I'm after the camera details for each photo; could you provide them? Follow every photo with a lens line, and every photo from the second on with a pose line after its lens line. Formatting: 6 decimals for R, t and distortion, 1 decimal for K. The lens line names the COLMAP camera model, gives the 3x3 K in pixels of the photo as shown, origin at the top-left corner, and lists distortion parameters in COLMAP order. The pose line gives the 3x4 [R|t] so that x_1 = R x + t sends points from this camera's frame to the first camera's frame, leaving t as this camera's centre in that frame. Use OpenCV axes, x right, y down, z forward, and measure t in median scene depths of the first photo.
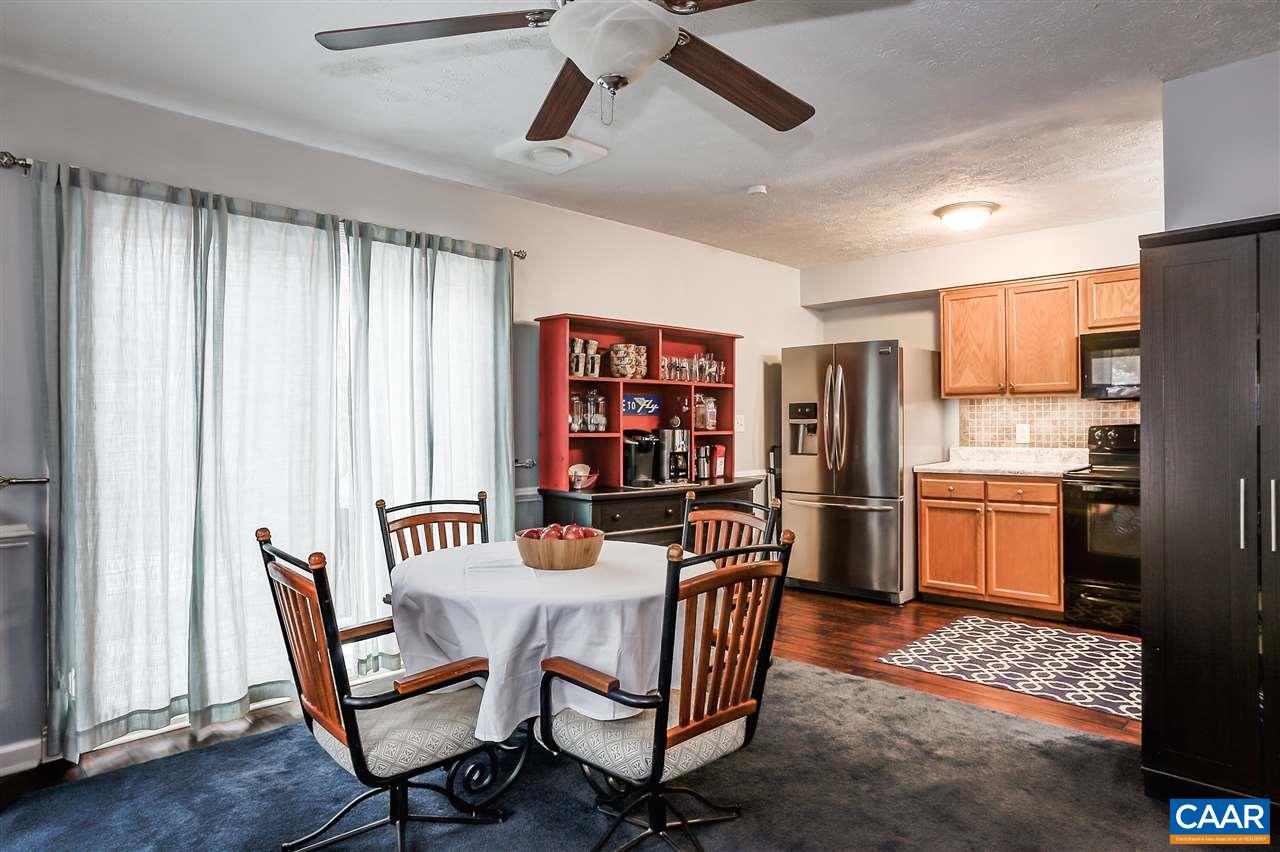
lens RADIAL K [[797.0, 0, 640.0], [0, 797.0, 426.0], [0, 0, 1]] dist [-0.000904, 0.000808]
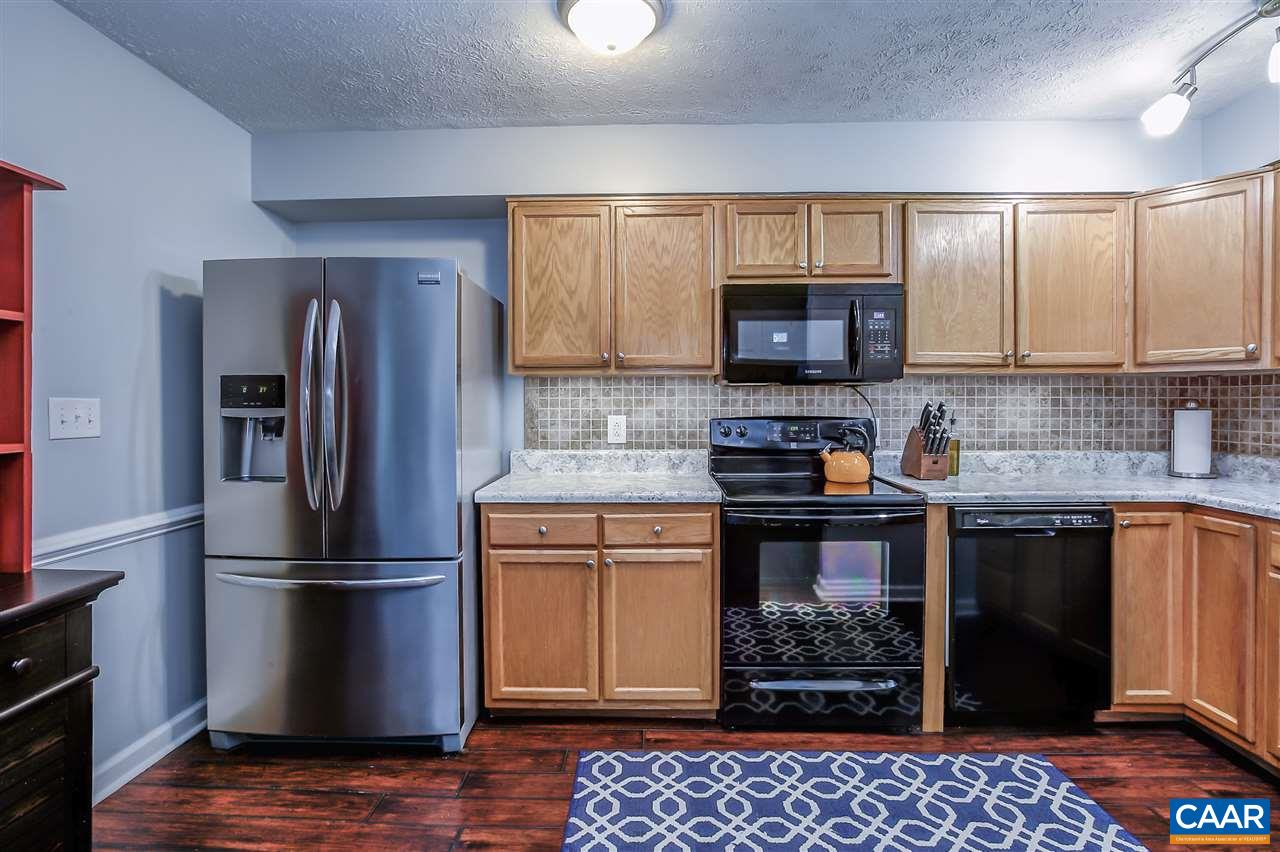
lens RADIAL K [[695.7, 0, 695.2], [0, 695.7, 412.9], [0, 0, 1]] dist [-0.066723, 0.036507]
pose [[0.722146, -0.004050, 0.691728, 0.117395], [-0.000983, 0.999976, 0.006881, -0.009129], [-0.691739, -0.005649, 0.722125, 0.535715]]
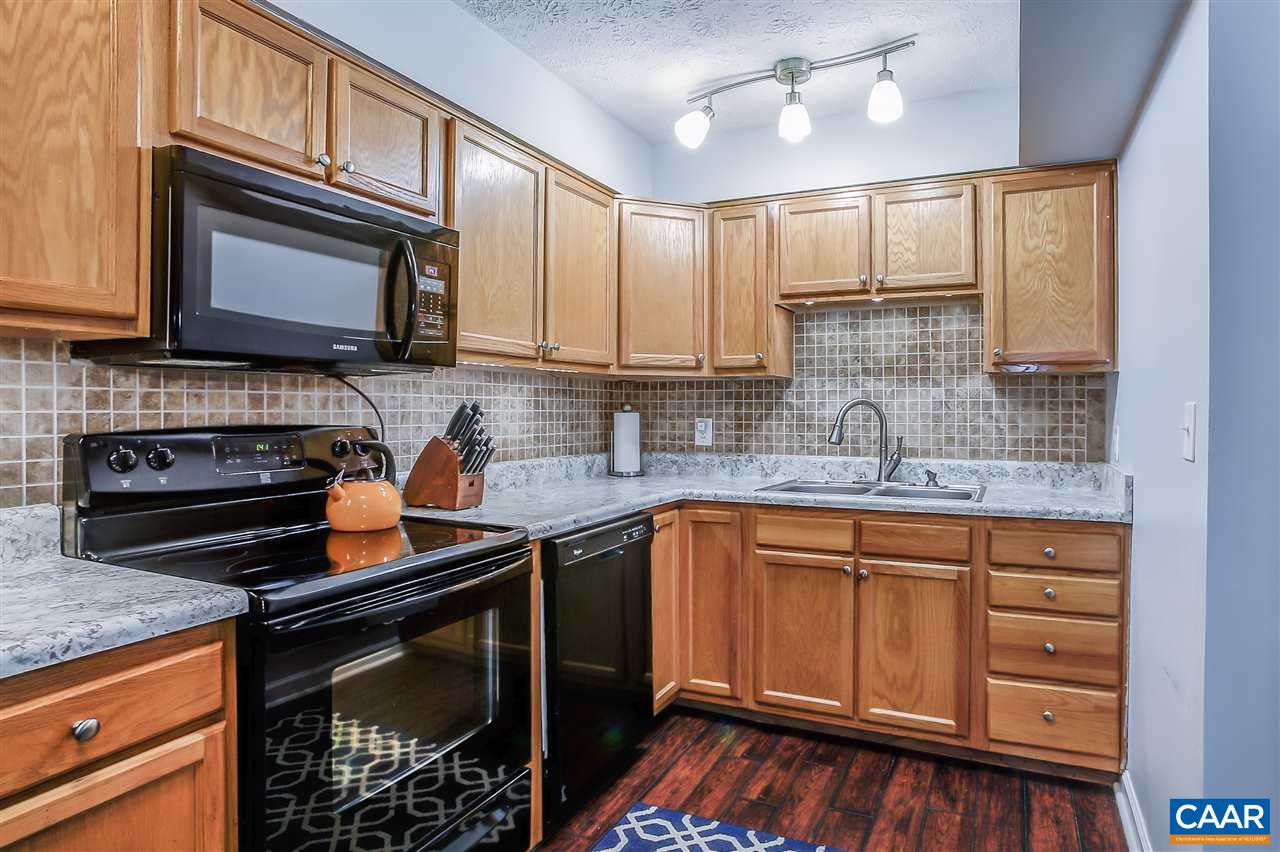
lens RADIAL K [[695.7, 0, 695.2], [0, 695.7, 412.9], [0, 0, 1]] dist [-0.066723, 0.036507]
pose [[-0.347892, 0.000446, 0.937534, 0.210597], [0.003447, 0.999994, 0.000803, -0.007844], [-0.937528, 0.003511, -0.347892, 0.818907]]
